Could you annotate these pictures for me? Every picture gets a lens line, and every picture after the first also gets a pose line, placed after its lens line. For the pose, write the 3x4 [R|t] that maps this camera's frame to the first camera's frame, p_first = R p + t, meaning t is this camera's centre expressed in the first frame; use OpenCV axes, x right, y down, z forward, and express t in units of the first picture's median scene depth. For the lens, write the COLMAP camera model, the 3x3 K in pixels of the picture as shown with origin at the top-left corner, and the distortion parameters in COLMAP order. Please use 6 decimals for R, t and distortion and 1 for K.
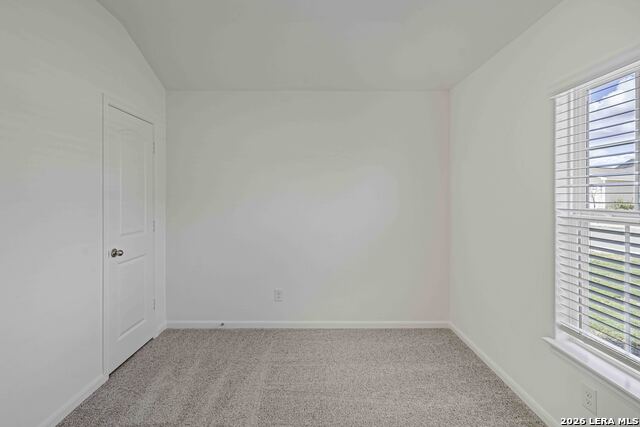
lens RADIAL K [[304.0, 0, 318.3], [0, 304.0, 202.9], [0, 0, 1]] dist [0.000326, 0.000483]
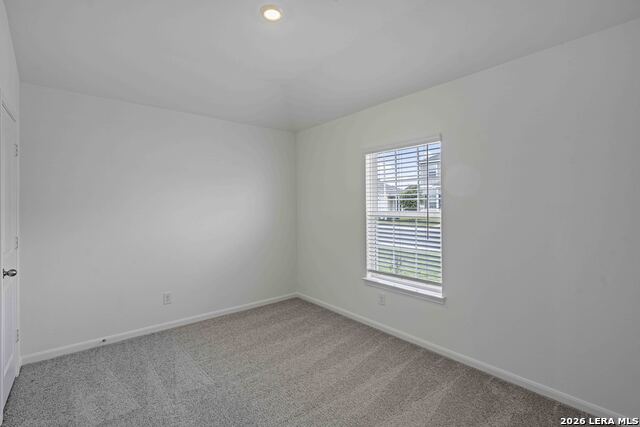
lens RADIAL K [[293.5, 0, 336.0], [0, 293.5, 212.0], [0, 0, 1]] dist [-0.000026, -0.000096]
pose [[0.747762, -0.021047, 0.663633, -0.476109], [0.021091, 0.999746, 0.007943, 0.003264], [-0.663632, 0.008058, 0.748016, -0.227419]]
